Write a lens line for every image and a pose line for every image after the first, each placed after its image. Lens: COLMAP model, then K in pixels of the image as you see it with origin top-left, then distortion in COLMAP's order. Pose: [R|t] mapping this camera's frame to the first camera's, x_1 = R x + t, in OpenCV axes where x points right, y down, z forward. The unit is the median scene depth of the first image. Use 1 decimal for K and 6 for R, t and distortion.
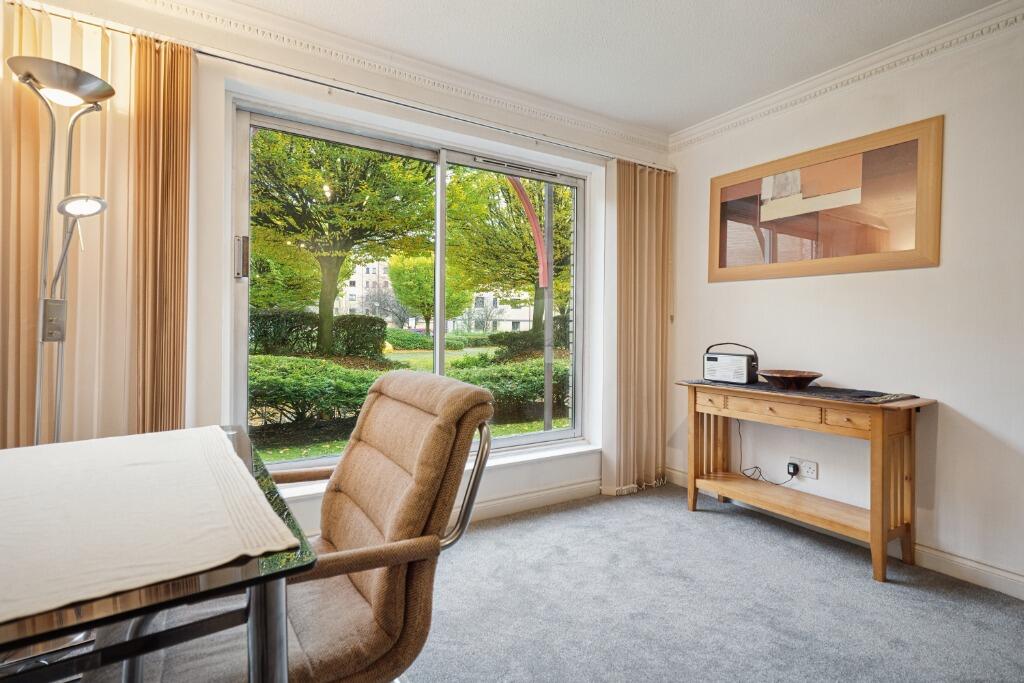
lens RADIAL K [[504.8, 0, 505.7], [0, 504.8, 336.4], [0, 0, 1]] dist [0.004393, 0.000286]
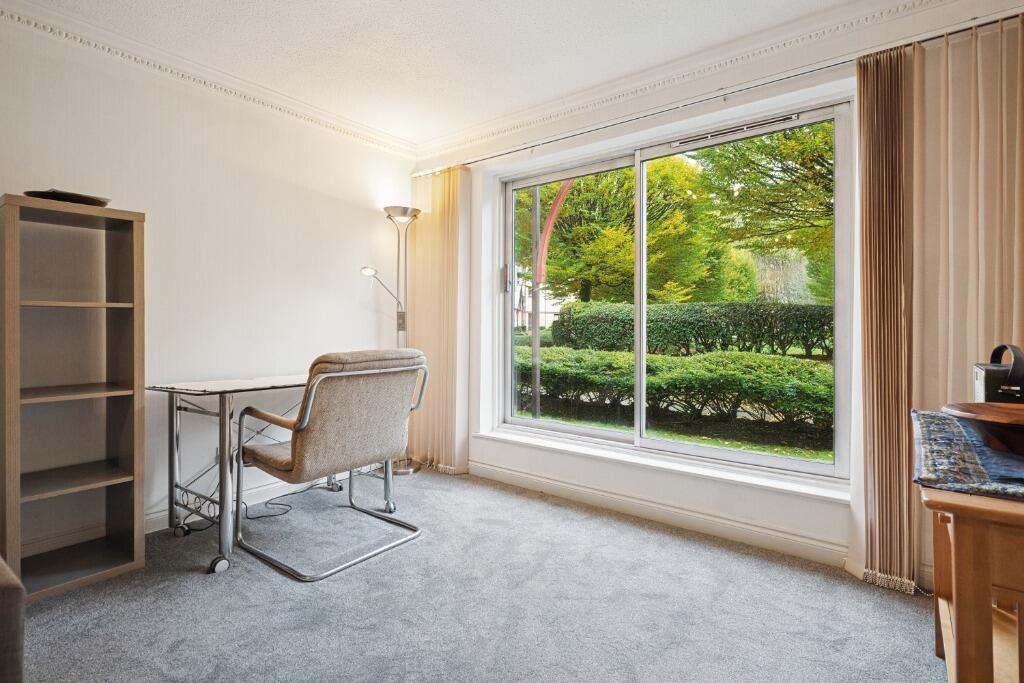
lens RADIAL K [[504.8, 0, 507.6], [0, 504.8, 324.0], [0, 0, 1]] dist [0.004393, 0.000286]
pose [[0.340693, -0.014066, -0.940069, 0.676671], [-0.010126, 0.999775, -0.018629, 0.008181], [0.940120, 0.015866, 0.340474, 0.356744]]
